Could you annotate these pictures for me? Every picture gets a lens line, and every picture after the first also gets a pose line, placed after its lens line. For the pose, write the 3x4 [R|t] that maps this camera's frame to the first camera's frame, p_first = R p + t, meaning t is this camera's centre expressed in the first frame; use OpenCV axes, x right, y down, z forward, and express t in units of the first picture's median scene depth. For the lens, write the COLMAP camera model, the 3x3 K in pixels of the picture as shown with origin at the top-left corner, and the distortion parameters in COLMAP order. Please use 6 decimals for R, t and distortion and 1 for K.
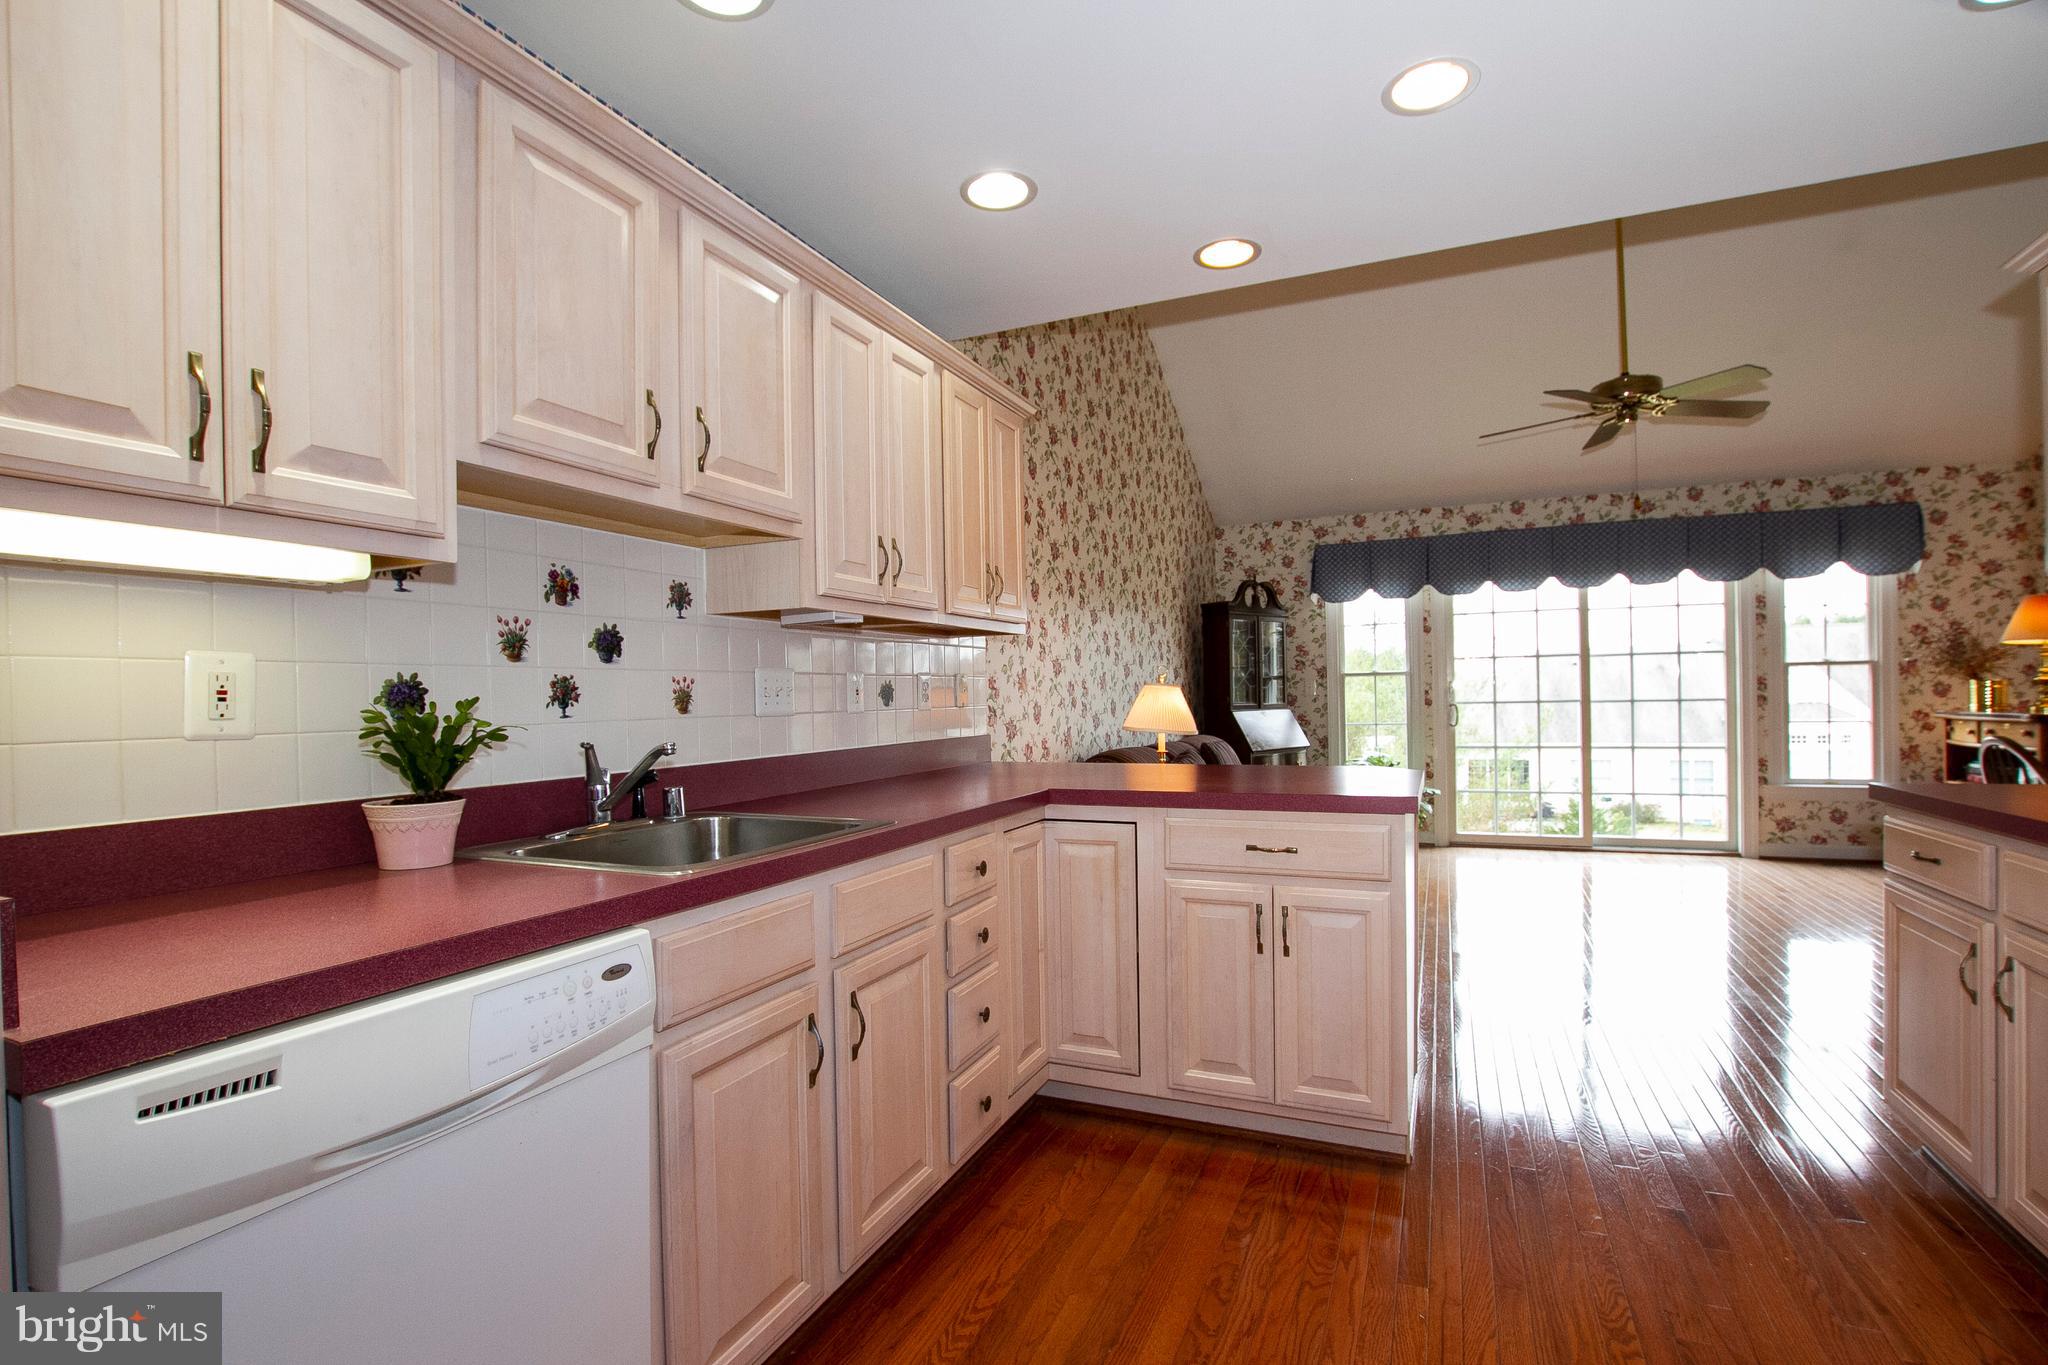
lens RADIAL K [[950.9, 0, 1017.6], [0, 950.9, 703.2], [0, 0, 1]] dist [-0.033950, 0.005125]
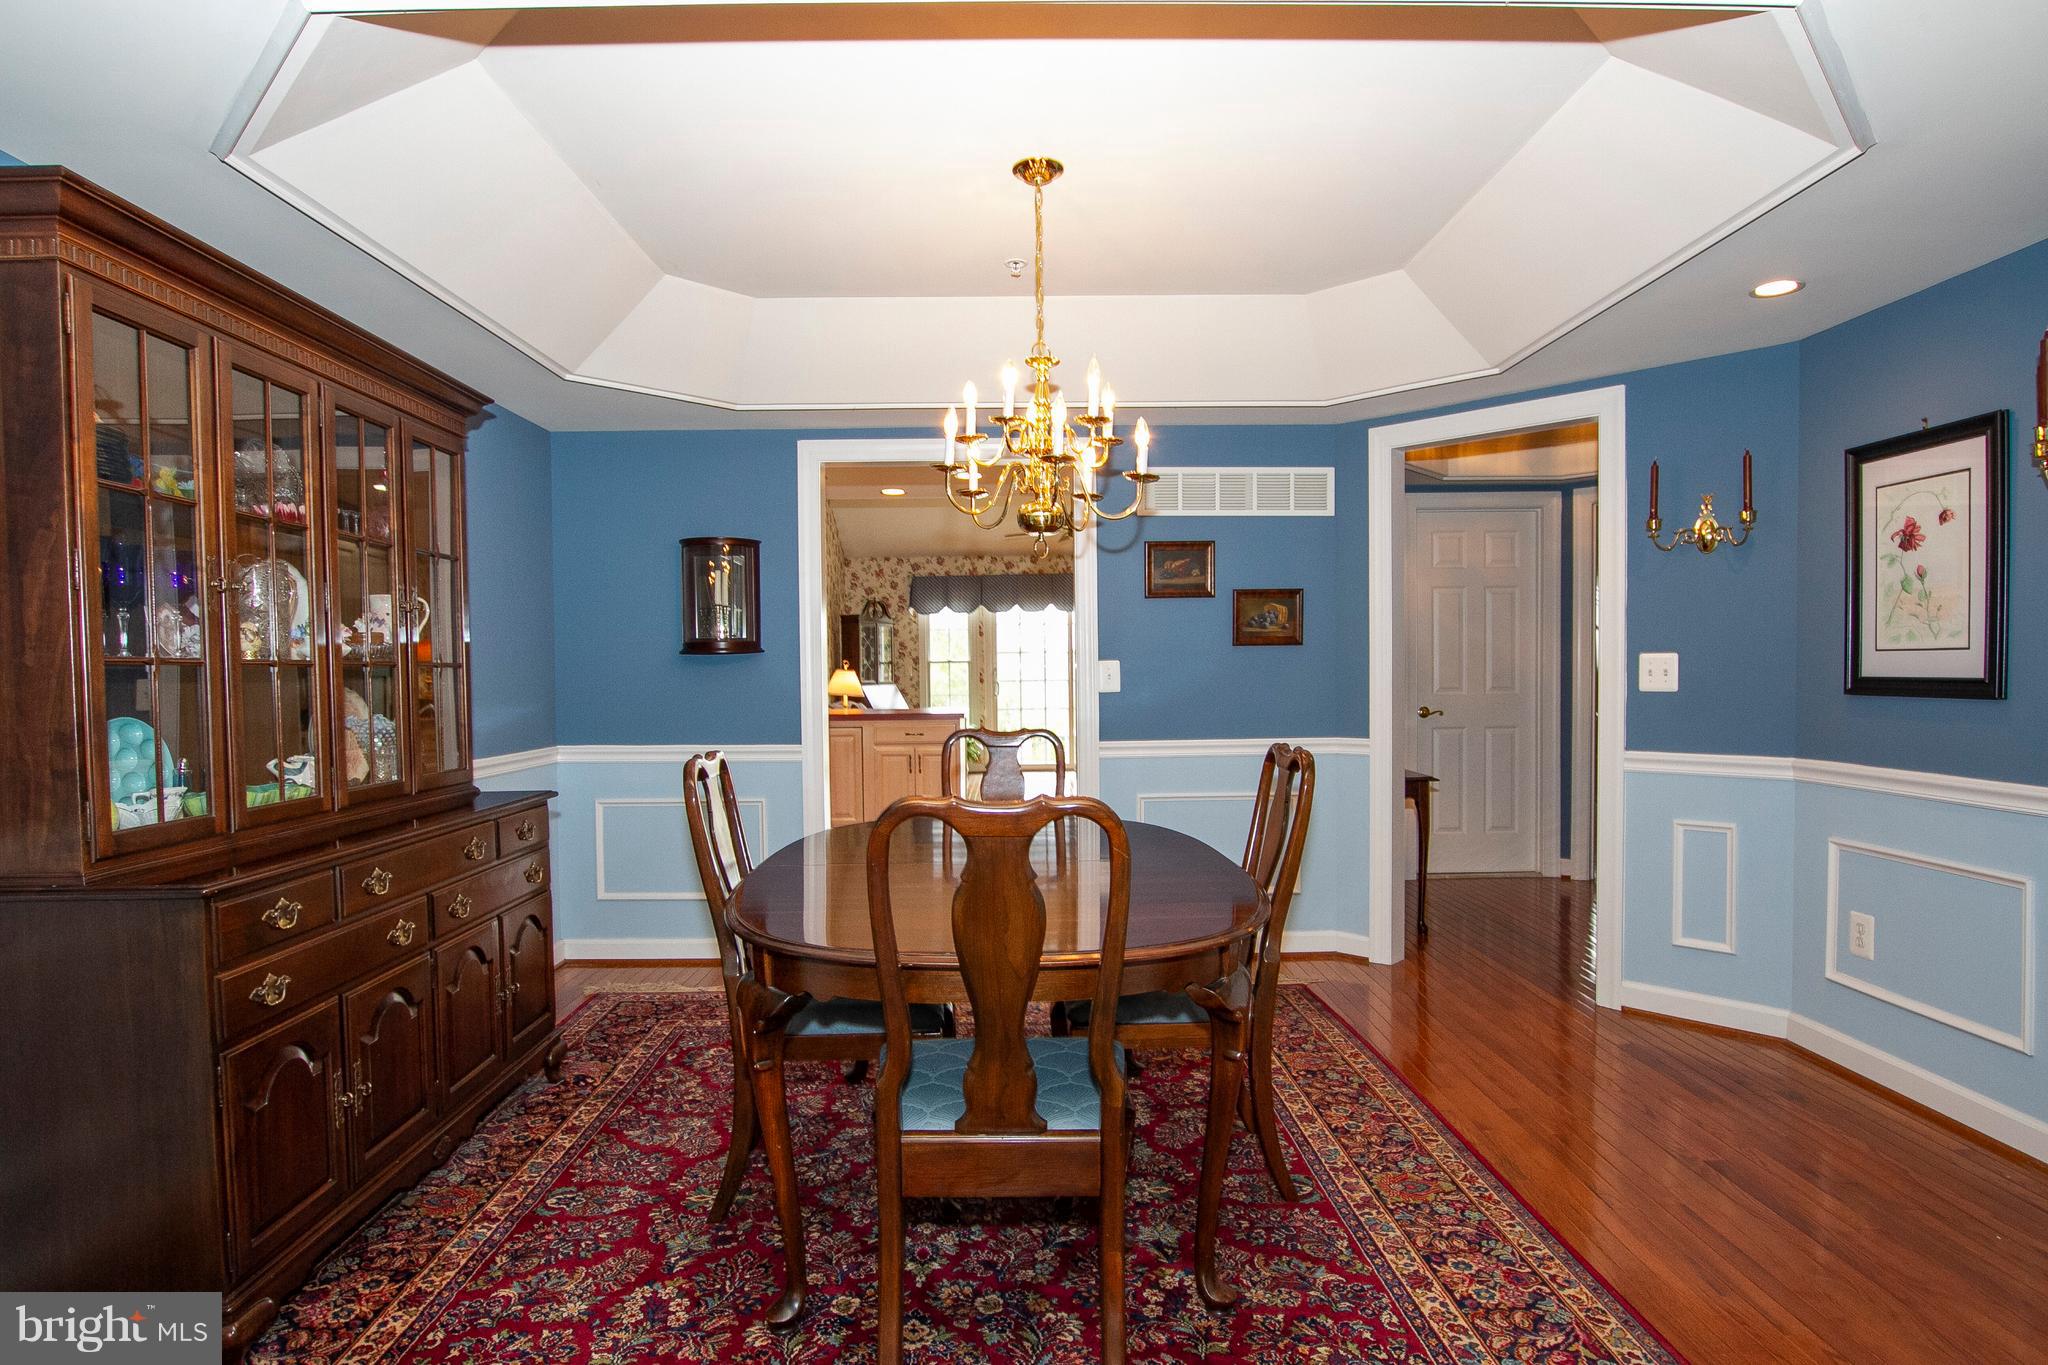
lens RADIAL K [[1087.4, 0, 1012.1], [0, 1087.4, 701.6], [0, 0, 1]] dist [-0.019121, 0.000317]
pose [[0.912574, -0.004052, 0.408892, -0.271938], [-0.003061, 0.999855, 0.016741, 0.003487], [-0.408900, -0.016529, 0.912429, -0.706238]]
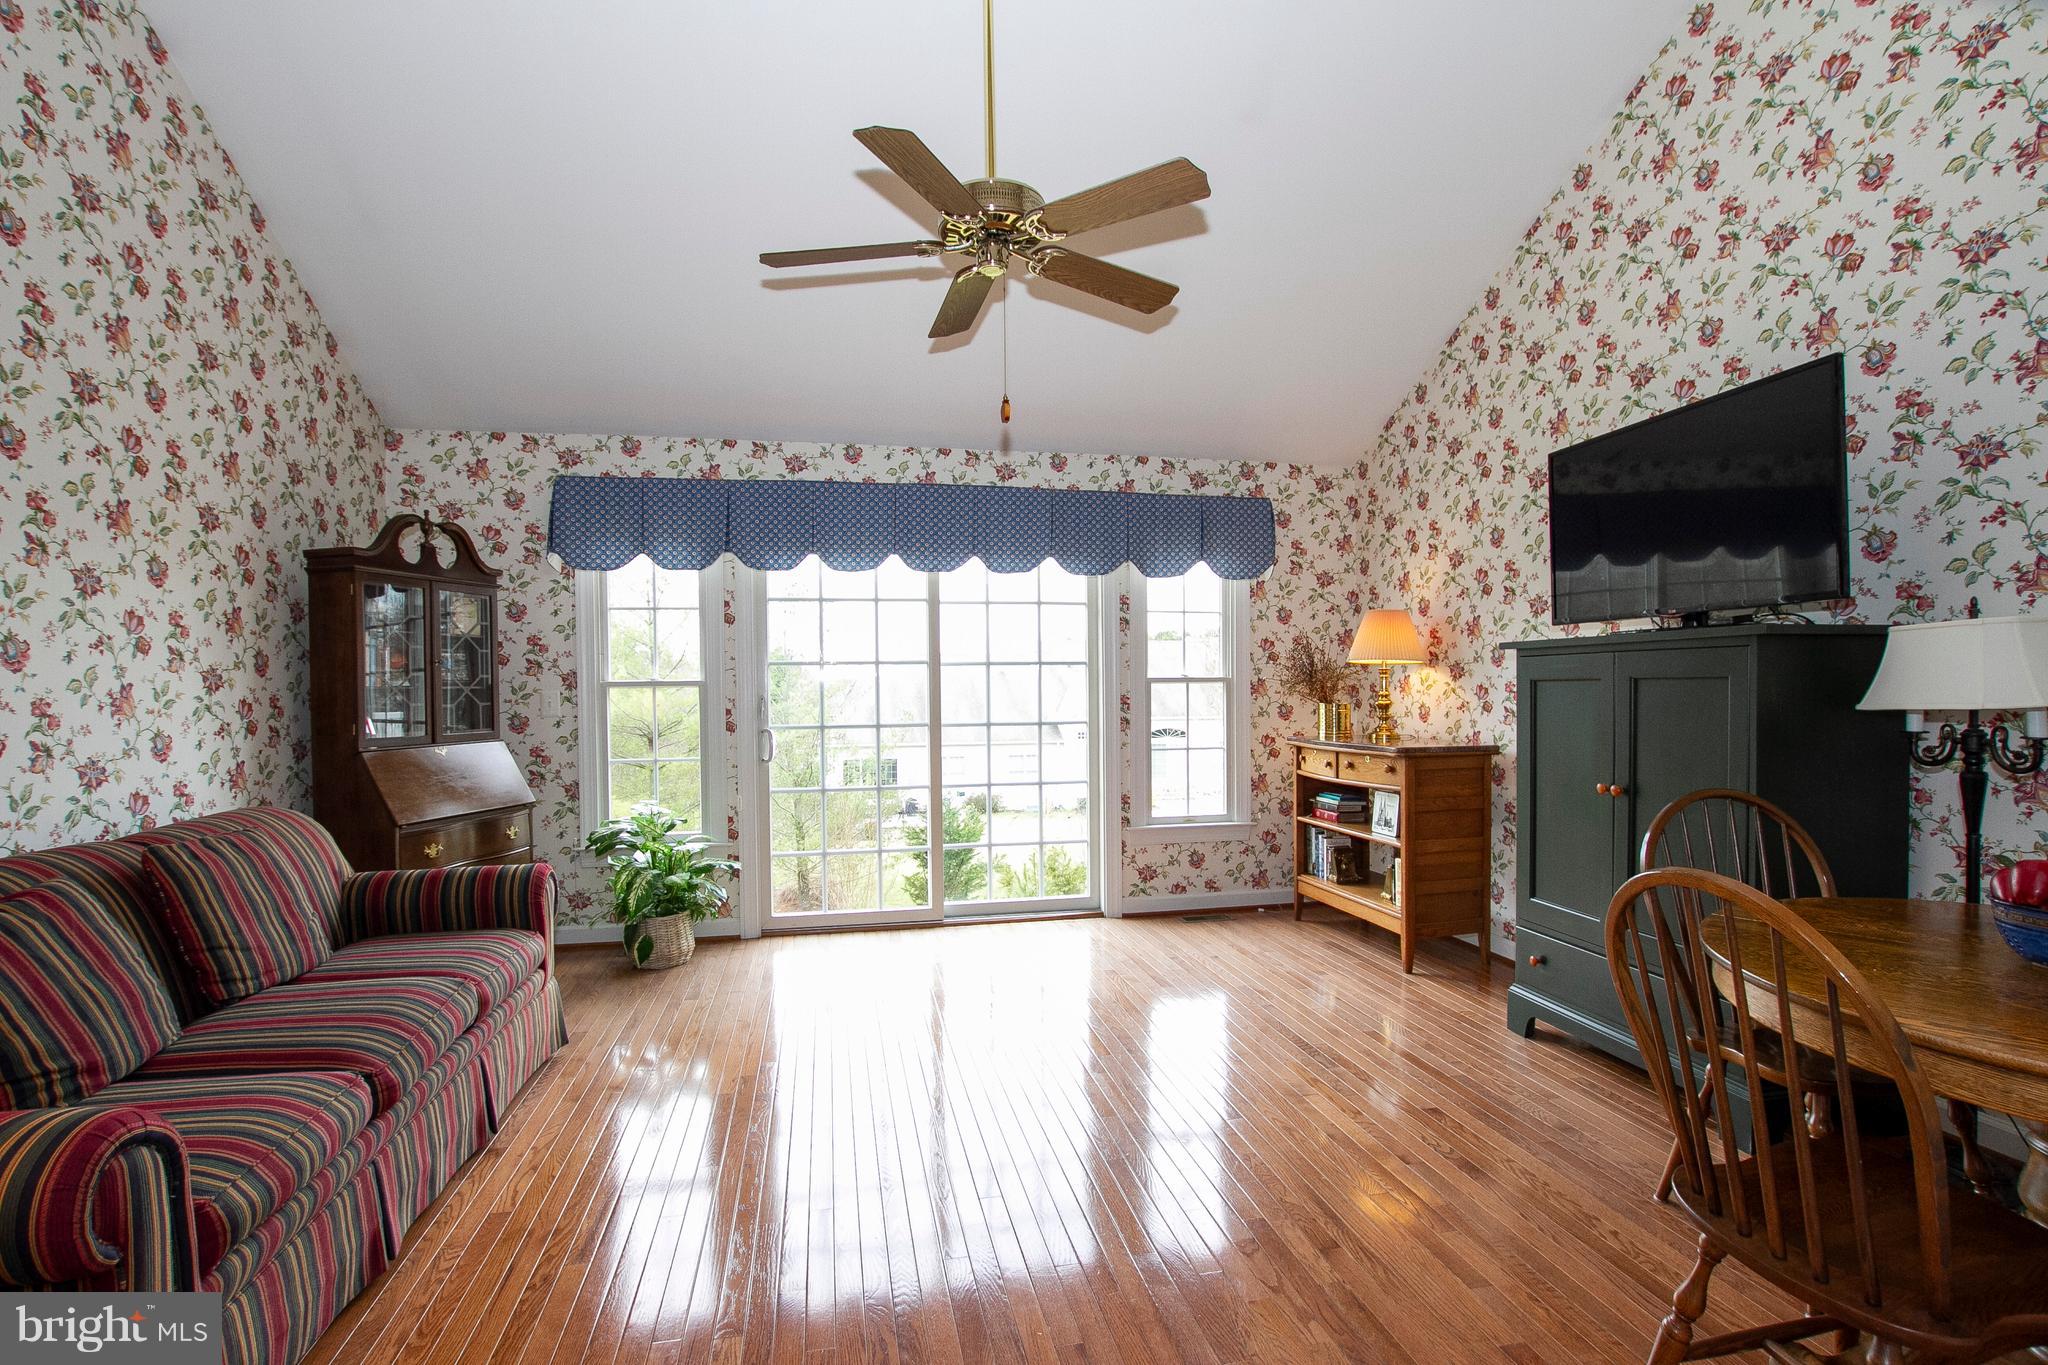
lens RADIAL K [[950.9, 0, 1017.6], [0, 950.9, 703.2], [0, 0, 1]] dist [-0.033950, 0.005125]
pose [[0.814463, 0.001145, 0.580214, 0.222813], [-0.002507, 0.999996, 0.001545, -0.020972], [-0.580210, -0.002713, 0.814463, 0.352174]]
